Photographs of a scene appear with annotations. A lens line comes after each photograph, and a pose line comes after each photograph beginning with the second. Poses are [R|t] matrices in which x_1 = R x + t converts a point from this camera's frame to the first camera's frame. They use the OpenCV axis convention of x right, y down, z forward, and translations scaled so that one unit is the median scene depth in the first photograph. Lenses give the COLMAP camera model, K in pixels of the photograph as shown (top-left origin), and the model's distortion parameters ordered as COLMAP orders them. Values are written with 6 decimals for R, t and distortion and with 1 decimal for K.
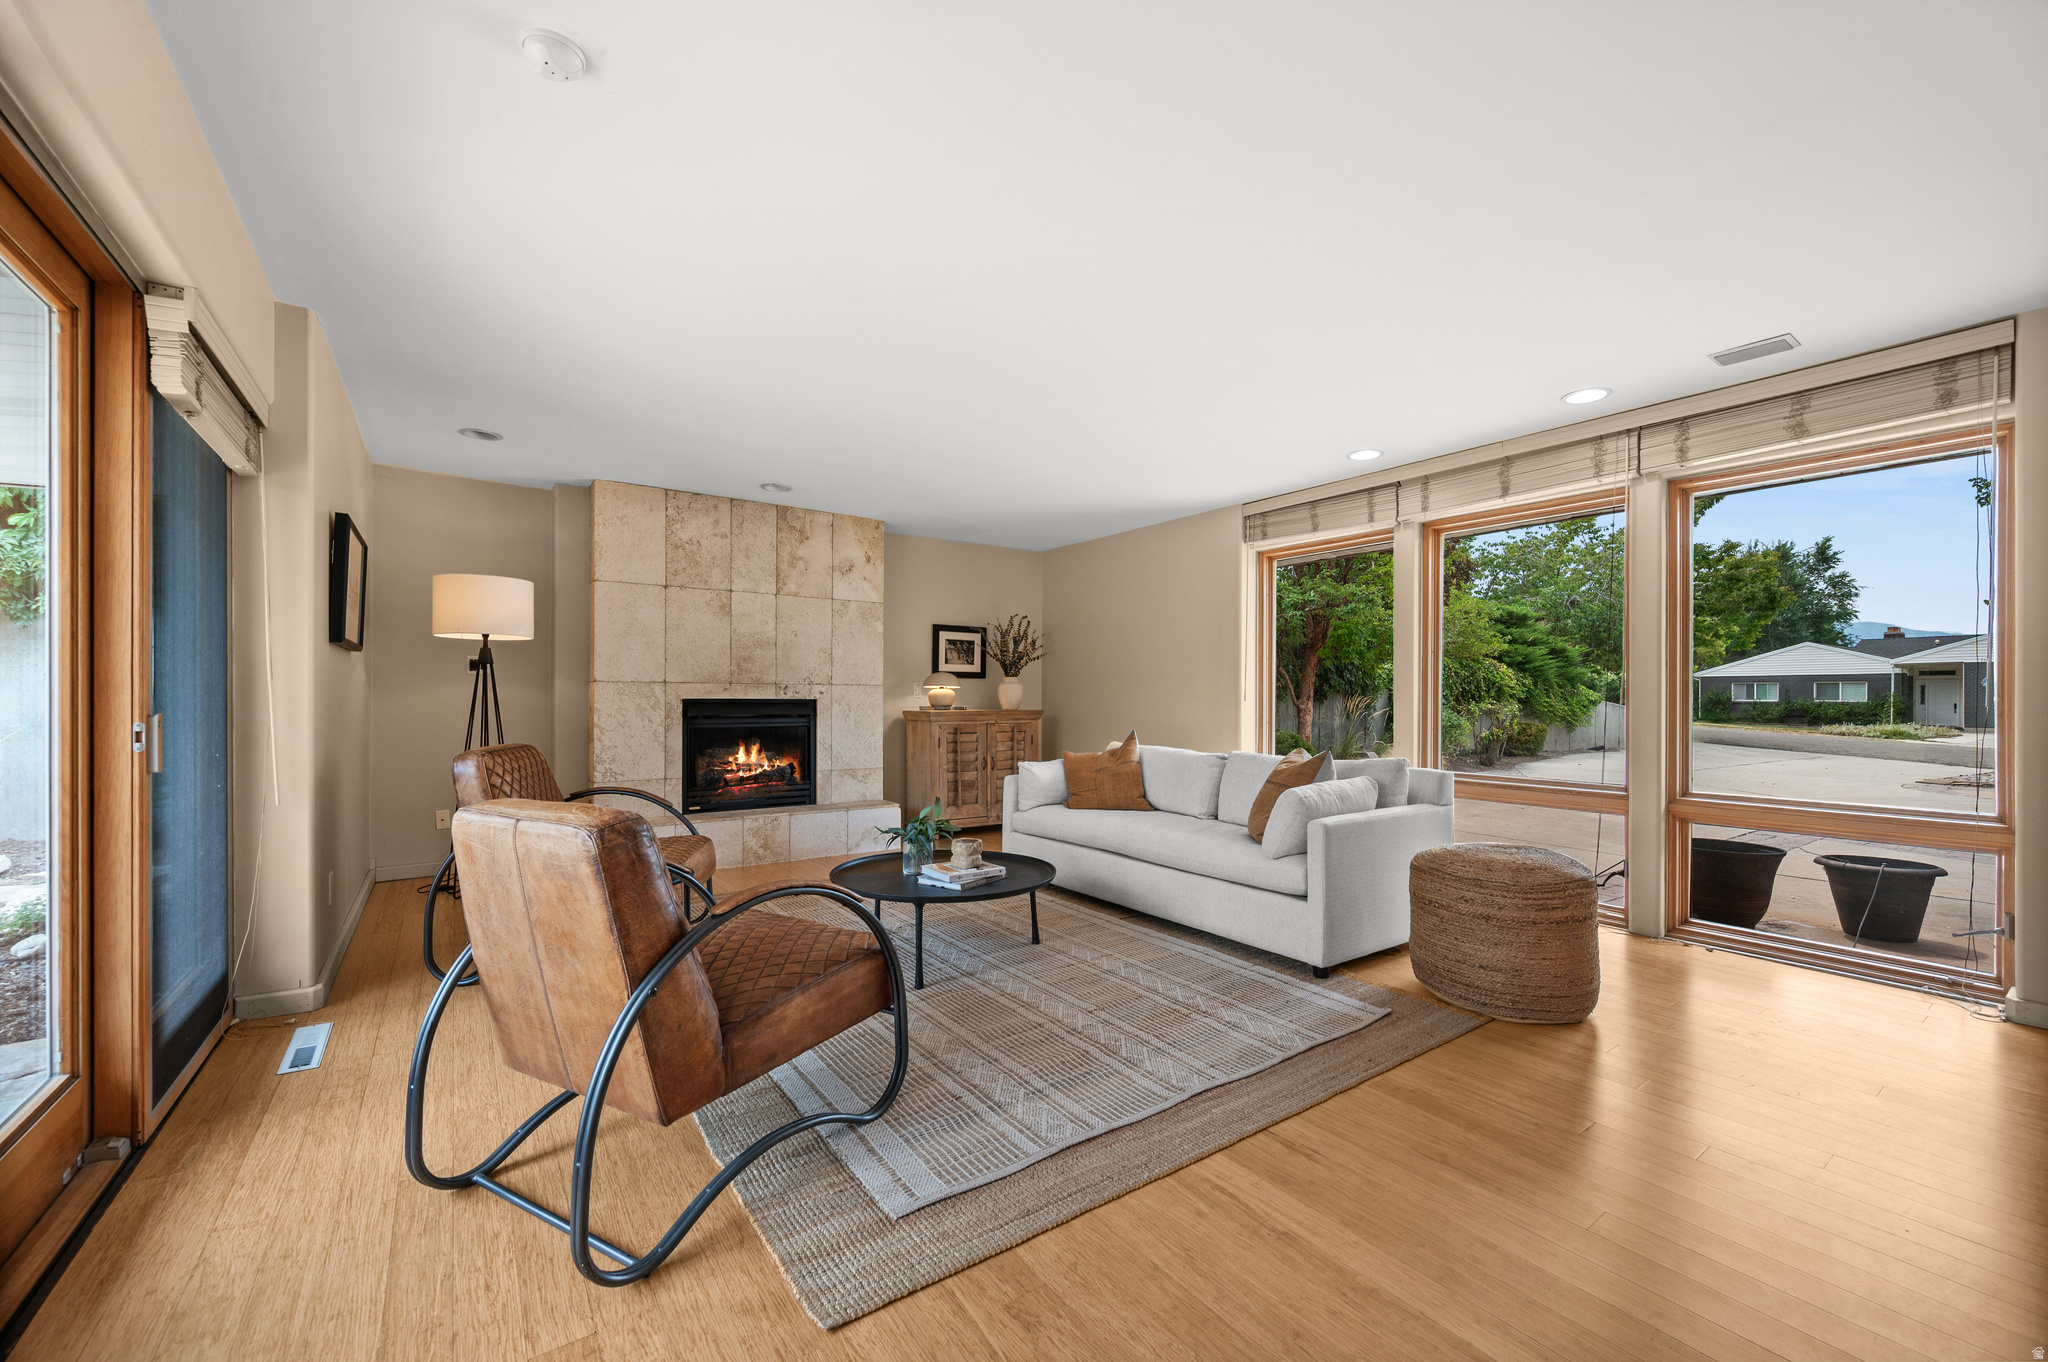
lens RADIAL K [[818.3, 0, 1038.5], [0, 818.3, 693.0], [0, 0, 1]] dist [-0.000589, -0.000993]
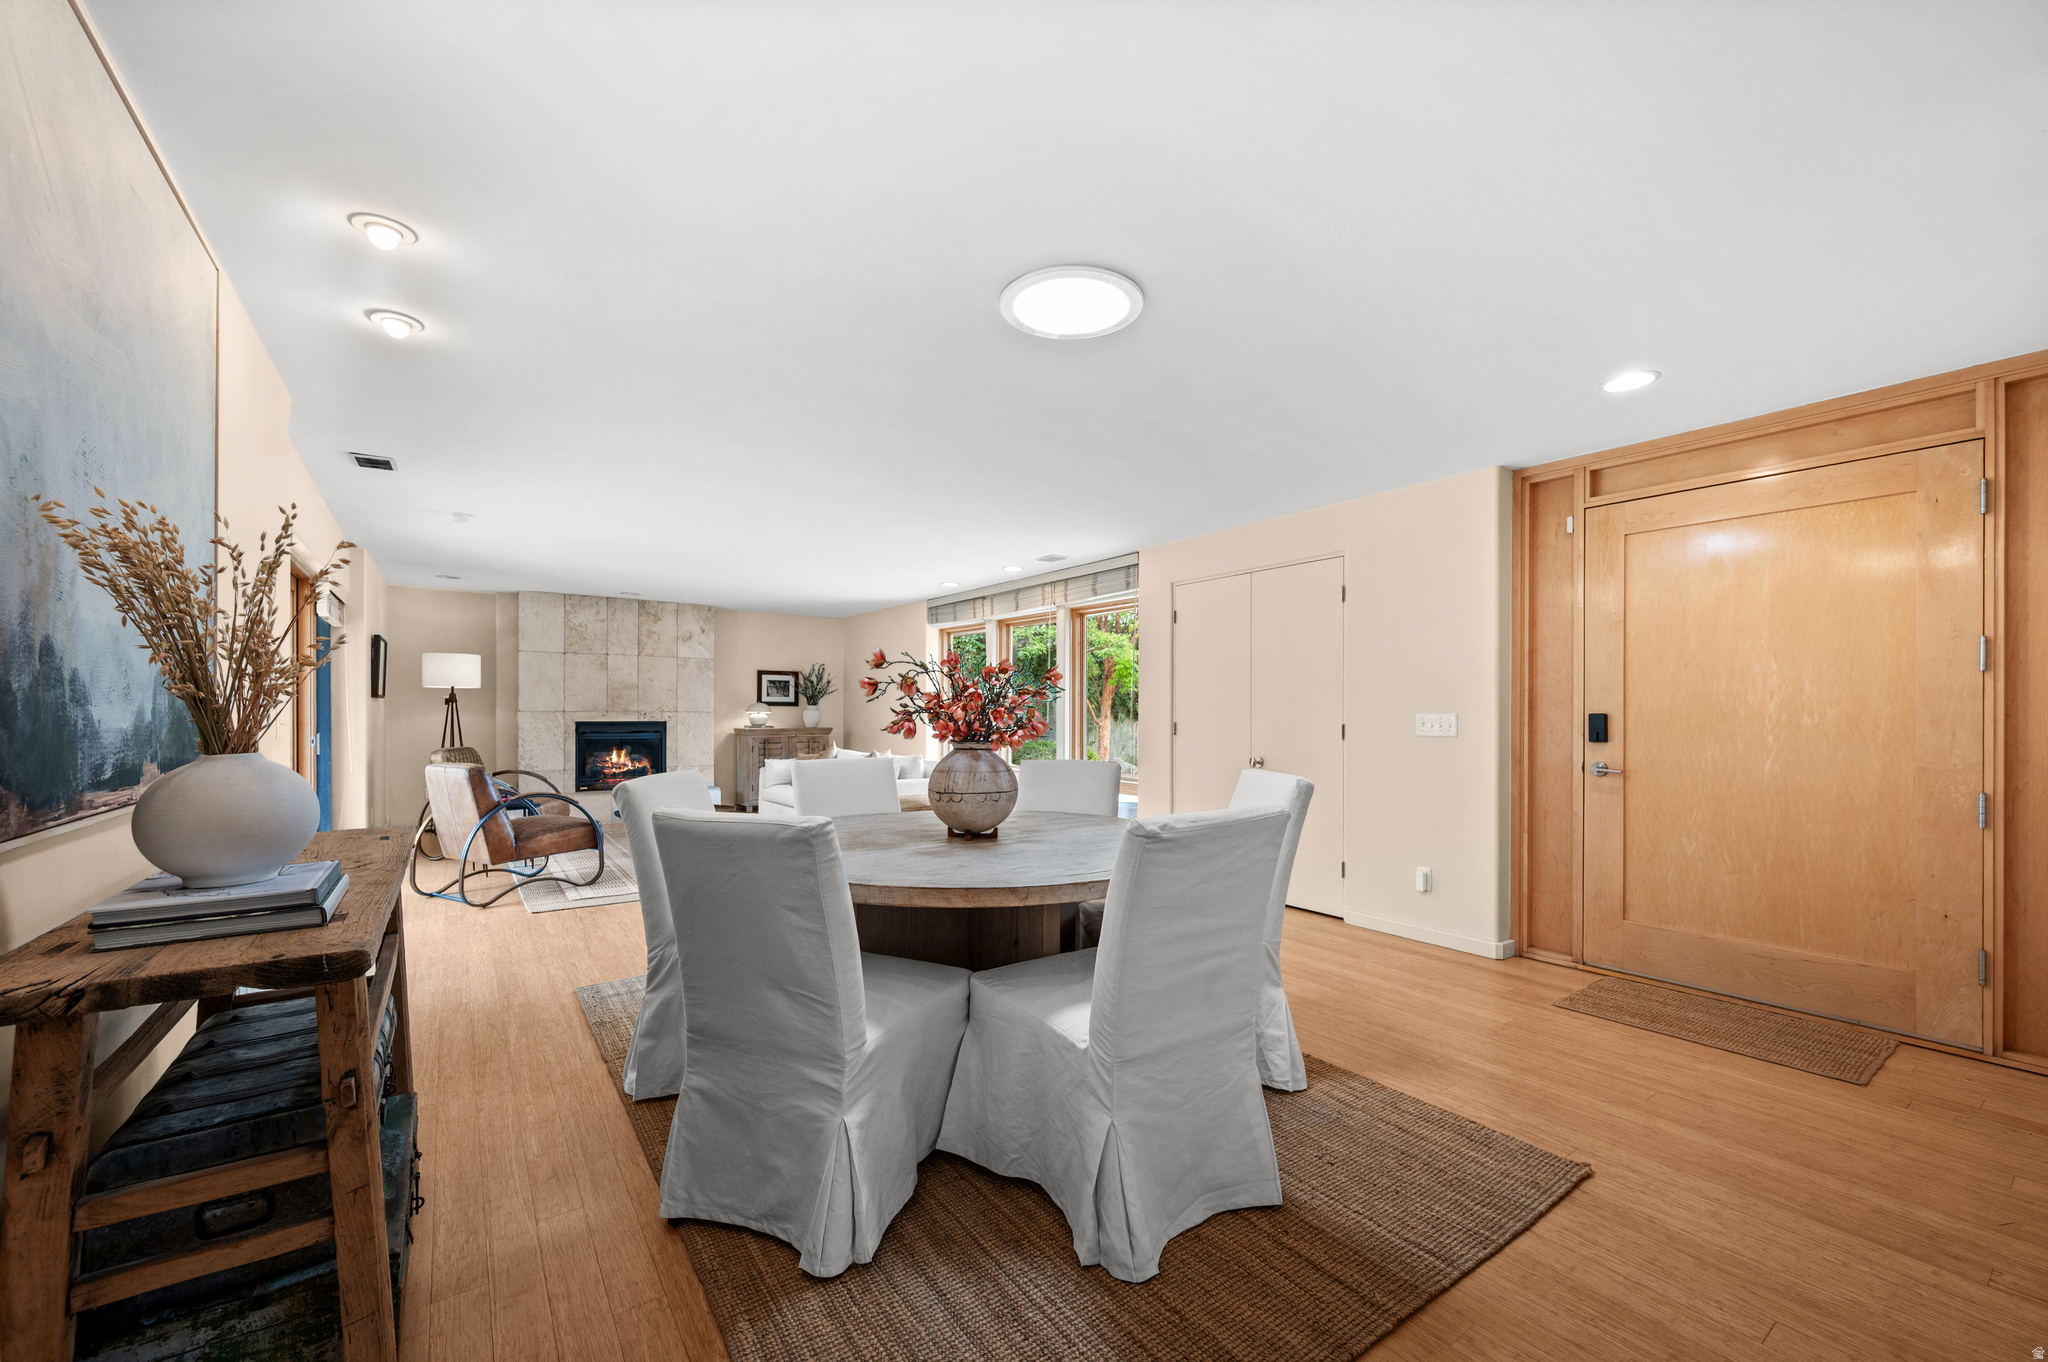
lens RADIAL K [[818.3, 0, 1030.5], [0, 818.3, 708.8], [0, 0, 1]] dist [-0.000589, -0.000993]
pose [[0.999993, 0.001037, -0.003601, 0.474063], [-0.001028, 0.999996, 0.002601, -0.023100], [0.003604, -0.002597, 0.999990, -0.622955]]
